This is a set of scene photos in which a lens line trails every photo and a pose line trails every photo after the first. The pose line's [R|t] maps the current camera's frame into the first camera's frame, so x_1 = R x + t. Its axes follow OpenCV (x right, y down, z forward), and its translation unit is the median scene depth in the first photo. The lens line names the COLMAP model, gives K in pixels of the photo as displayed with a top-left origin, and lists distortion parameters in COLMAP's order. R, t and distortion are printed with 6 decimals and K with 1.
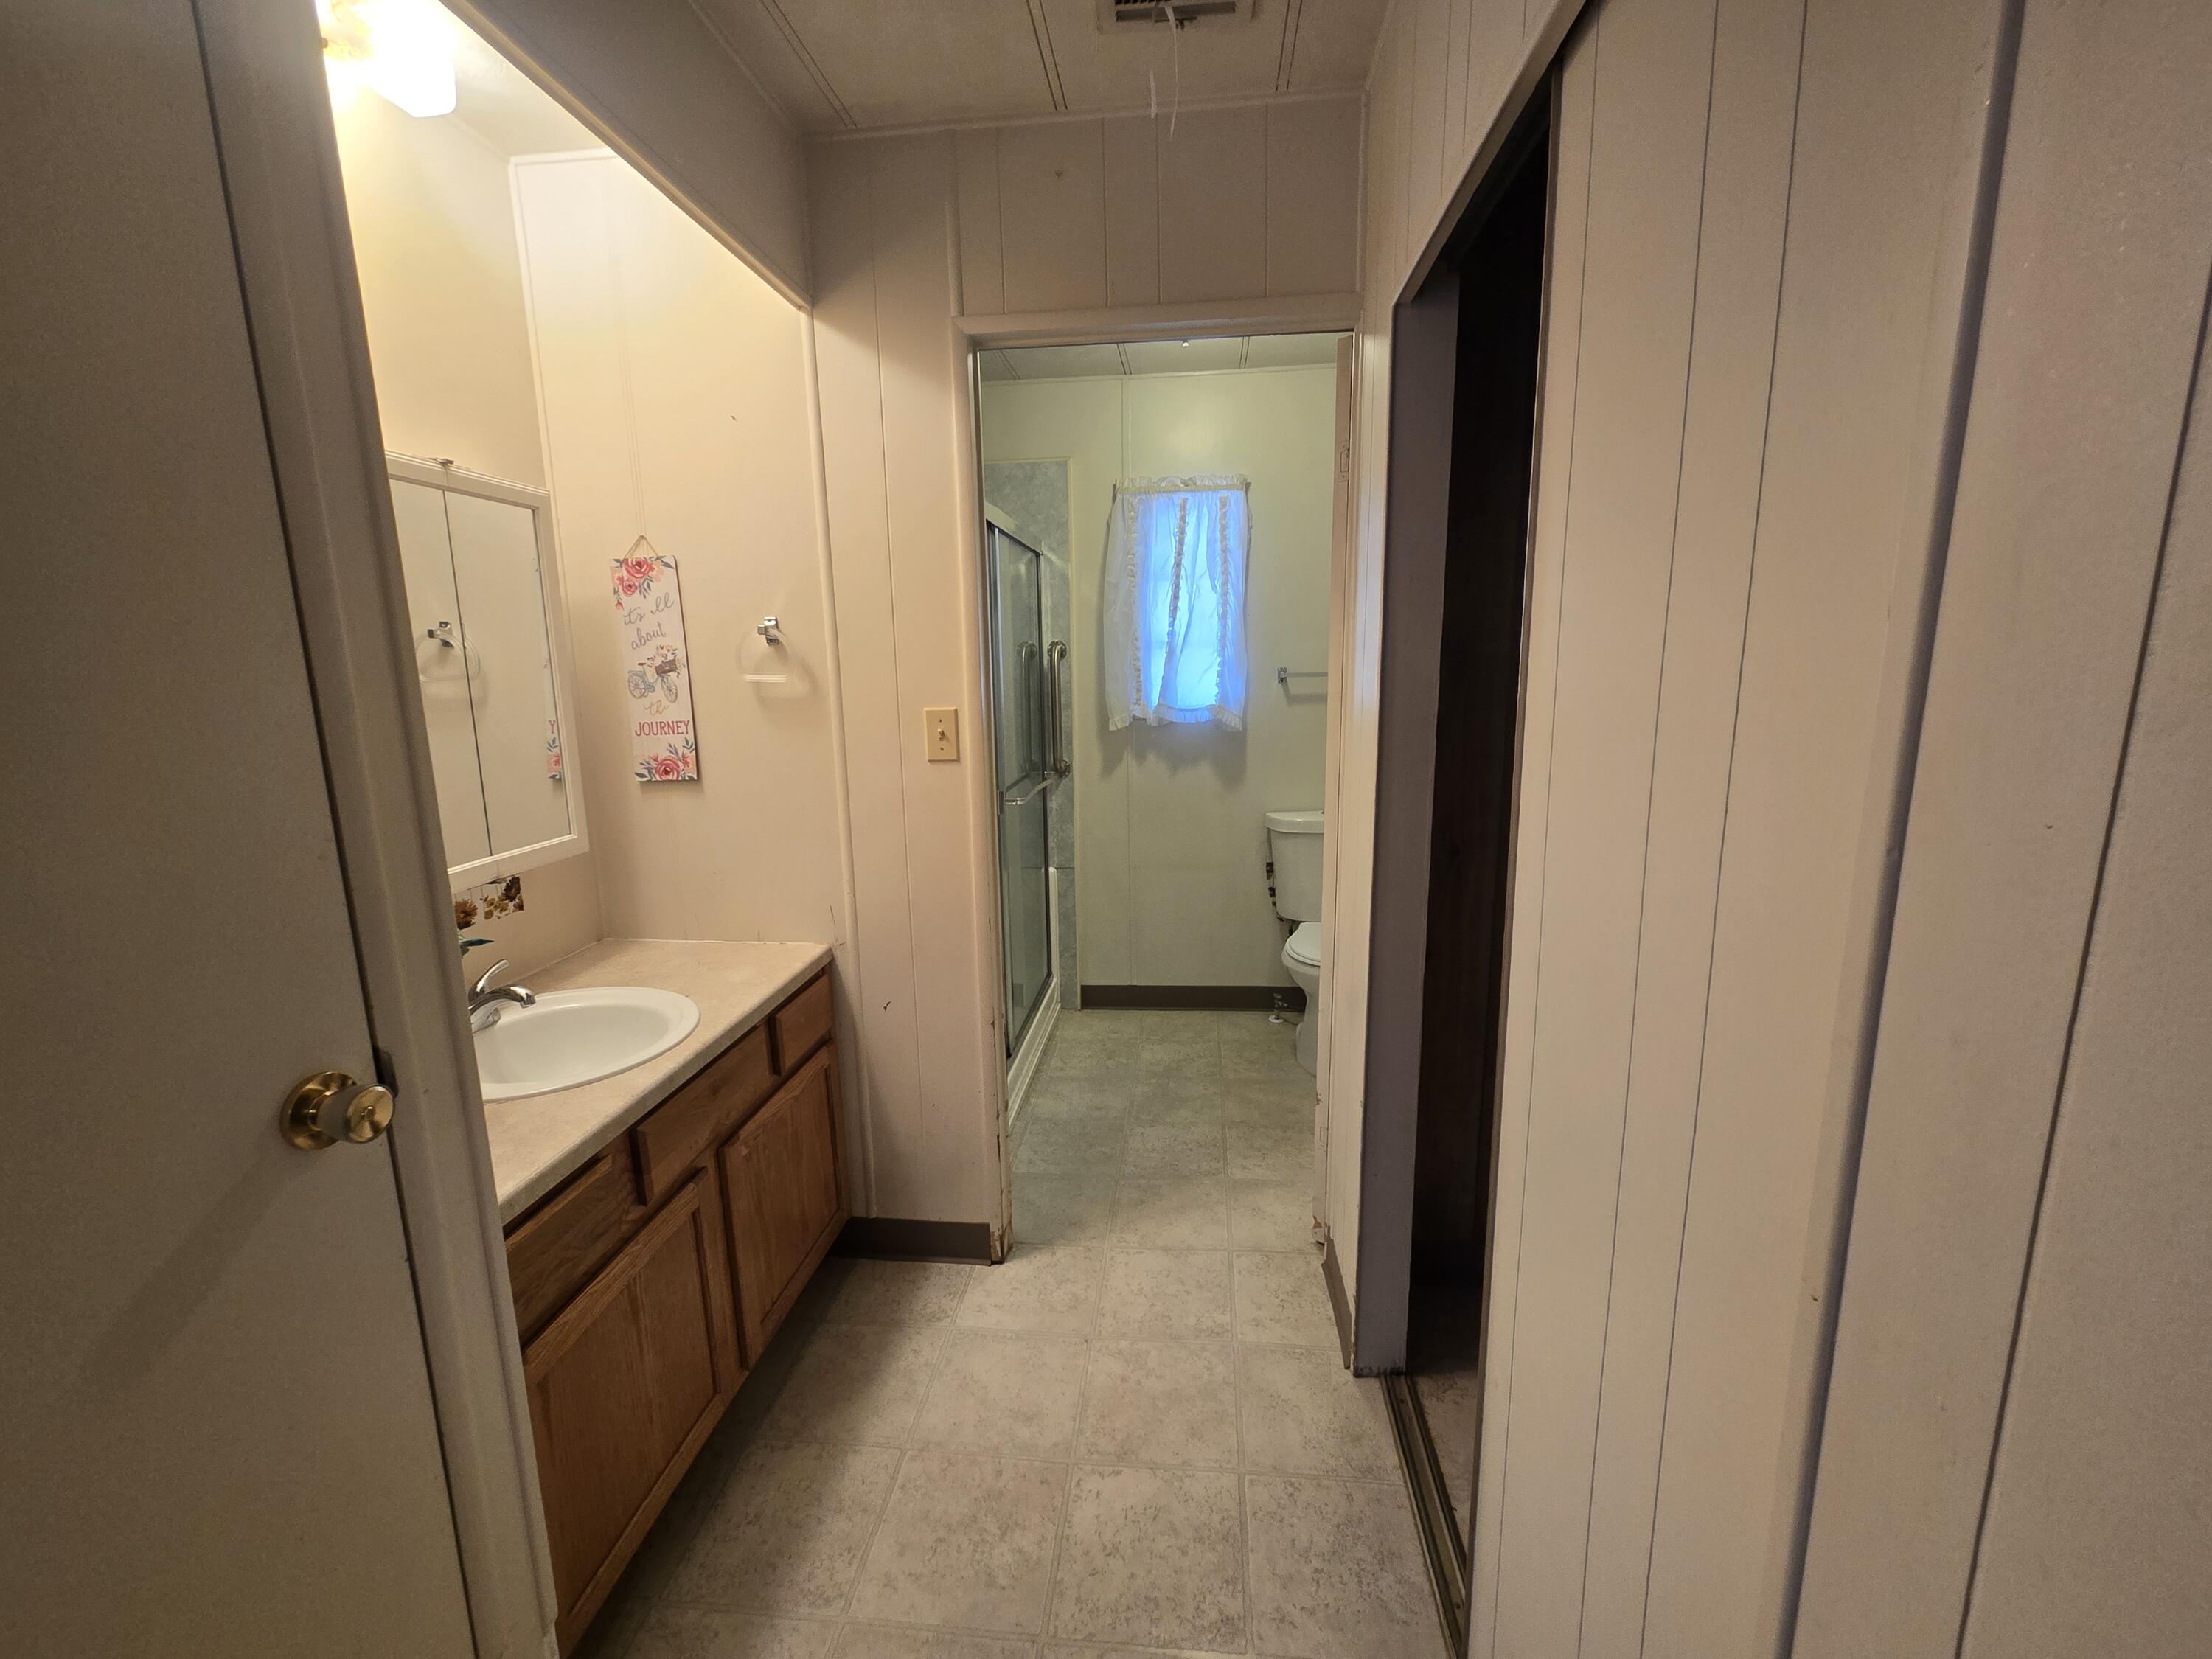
lens RADIAL K [[909.8, 0, 1099.6], [0, 909.8, 823.7], [0, 0, 1]] dist [-0.000206, 0.000480]
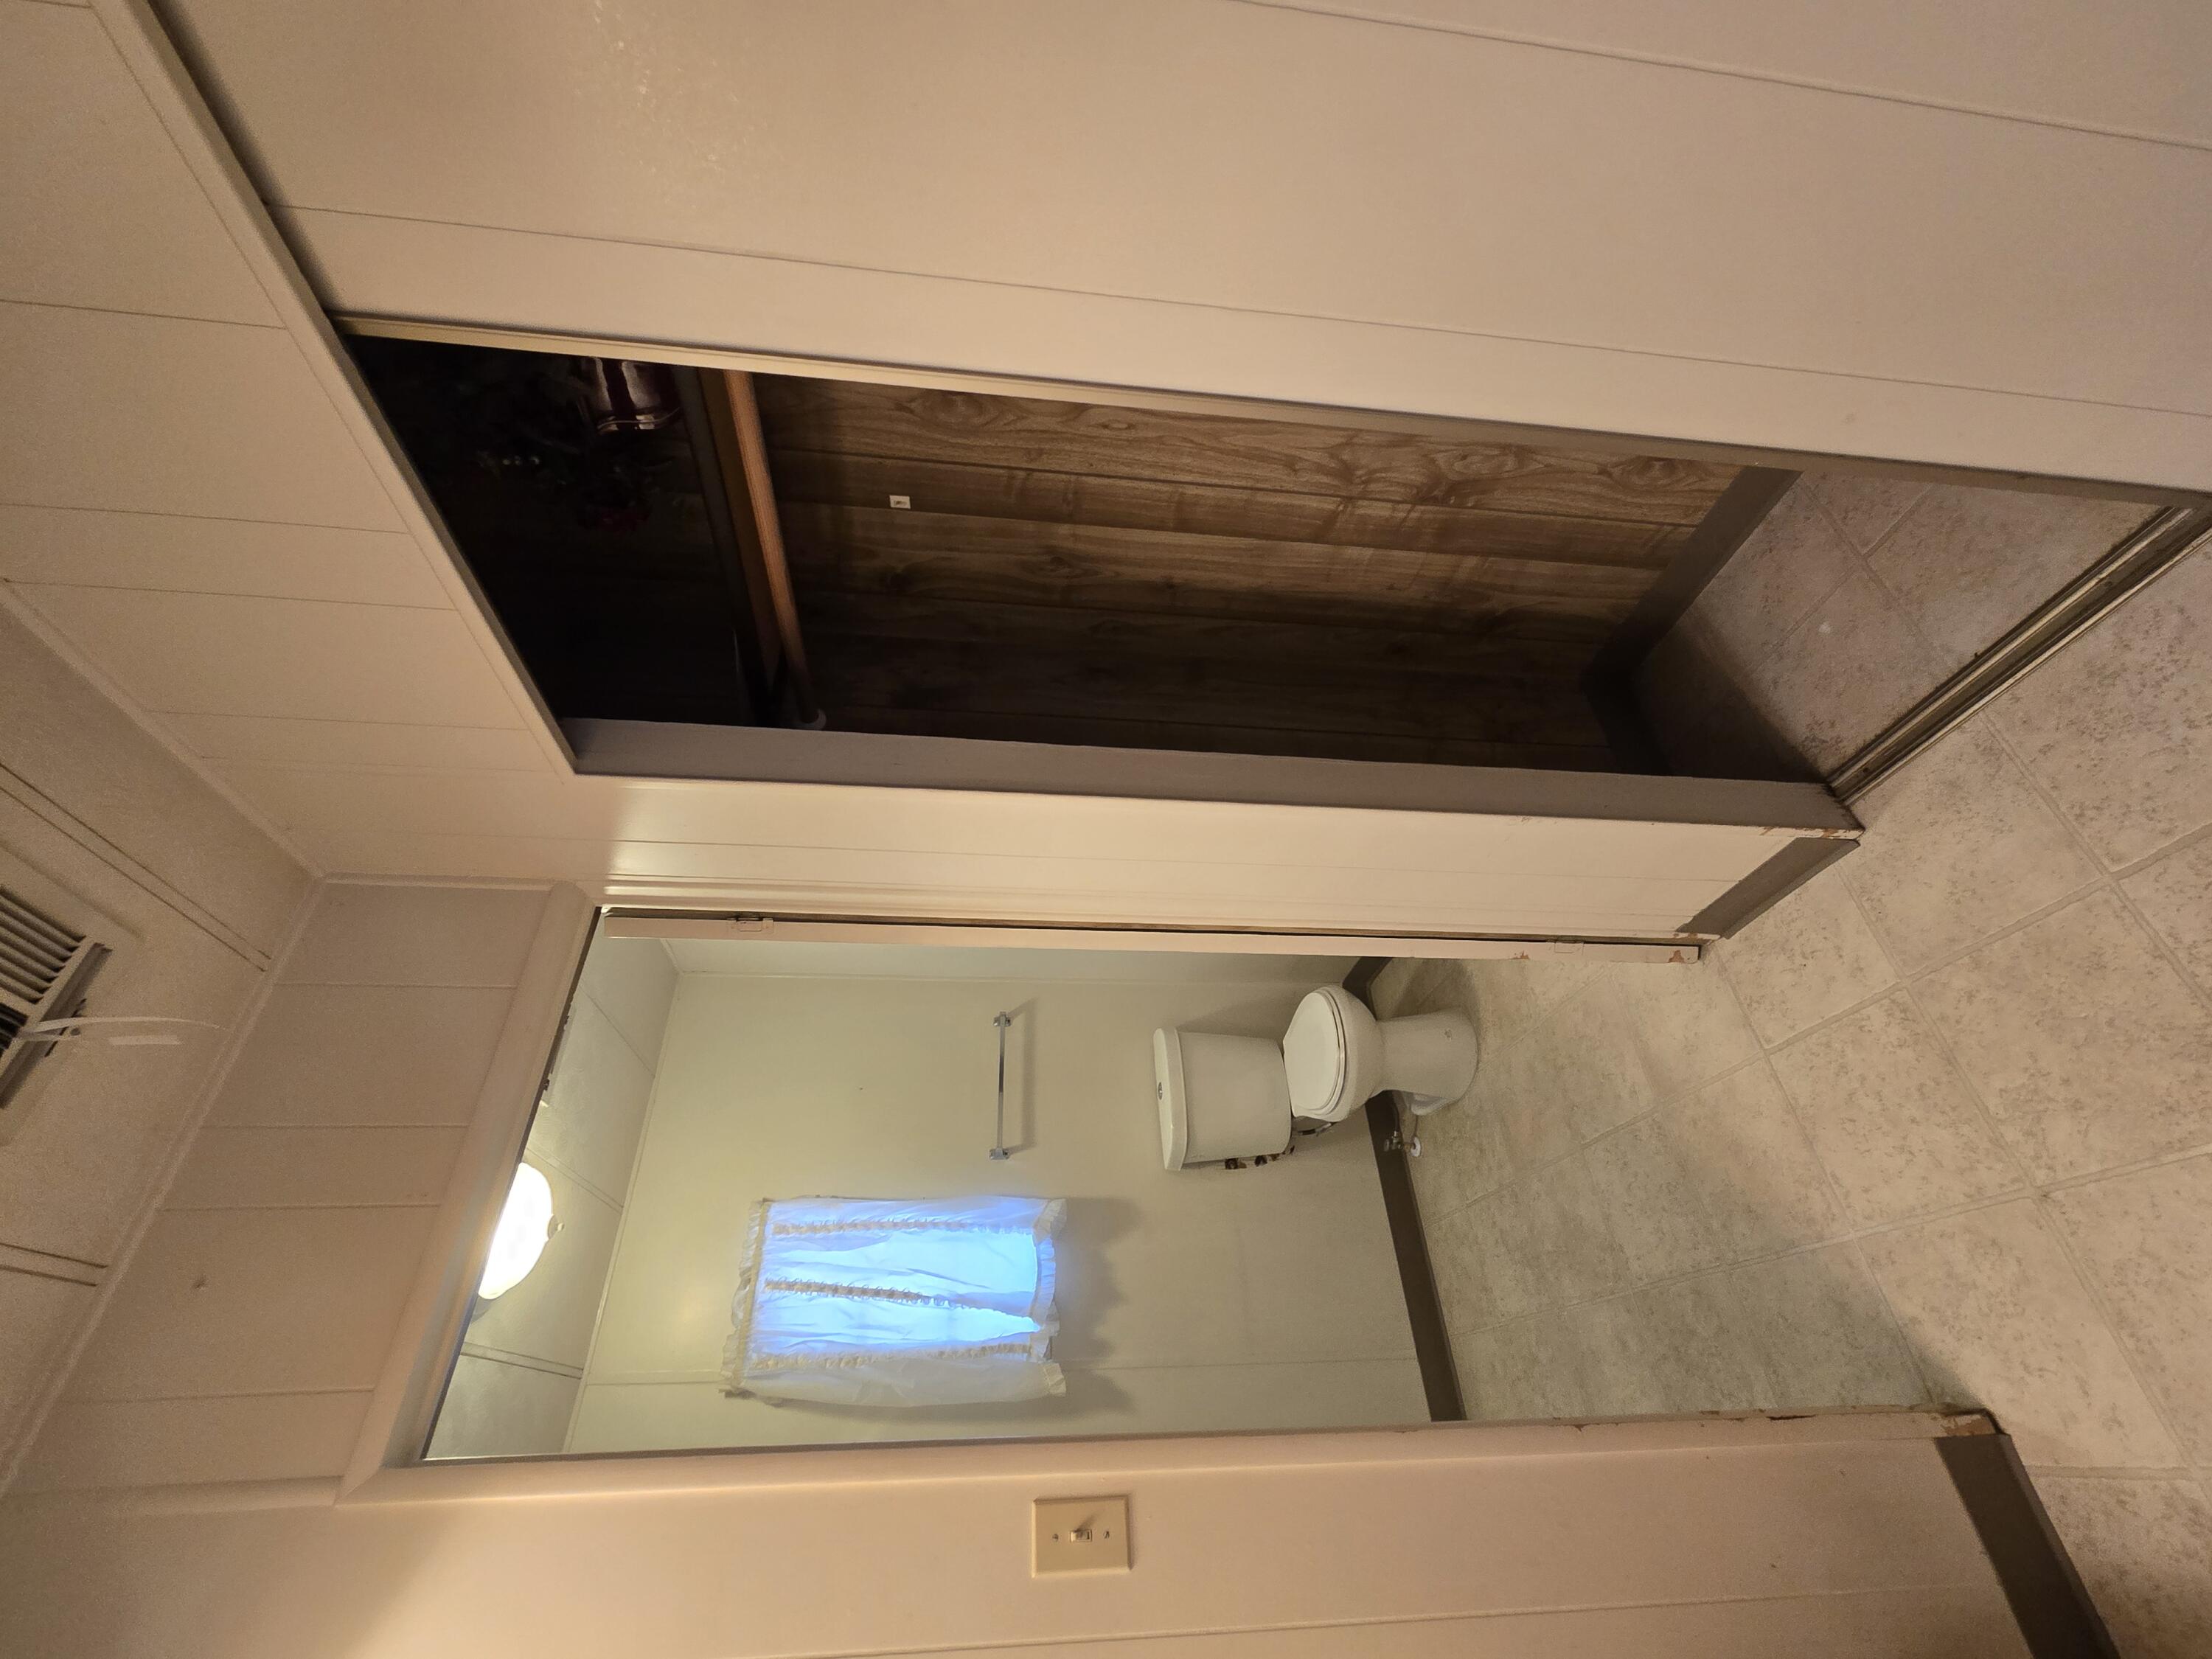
lens RADIAL K [[909.8, 0, 1099.6], [0, 909.8, 823.7], [0, 0, 1]] dist [-0.000206, 0.000480]
pose [[-0.027521, -0.754094, 0.656190, -0.138736], [0.997228, -0.066107, -0.034146, -0.026339], [0.069128, 0.653431, 0.753823, 0.205974]]
